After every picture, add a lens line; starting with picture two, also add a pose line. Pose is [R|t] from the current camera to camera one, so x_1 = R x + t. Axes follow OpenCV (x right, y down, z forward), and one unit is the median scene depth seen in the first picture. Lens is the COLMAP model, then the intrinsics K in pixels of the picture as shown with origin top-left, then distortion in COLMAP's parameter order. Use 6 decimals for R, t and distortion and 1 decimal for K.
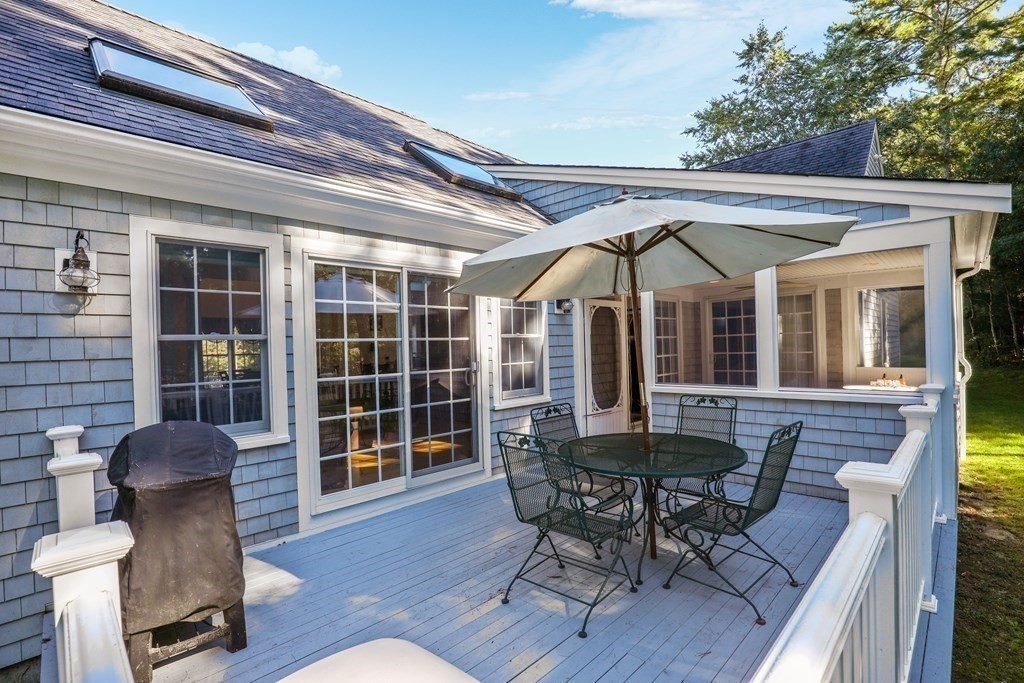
lens RADIAL K [[471.8, 0, 512.0], [0, 471.8, 341.5], [0, 0, 1]] dist [-0.021033, 0.000412]
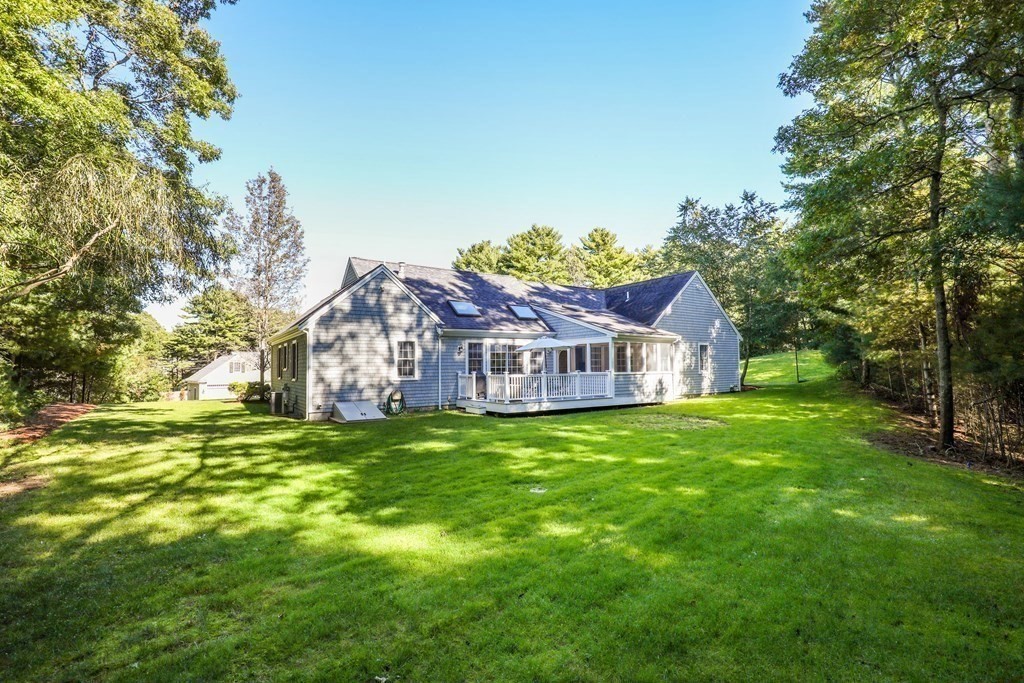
lens RADIAL K [[471.8, 0, 512.0], [0, 471.8, 341.5], [0, 0, 1]] dist [-0.021033, 0.000412]
pose [[0.981434, 0.002663, -0.191783, 0.632189], [-0.011407, 0.998944, -0.044500, 0.019716], [0.191462, 0.045862, 0.980428, -3.147755]]
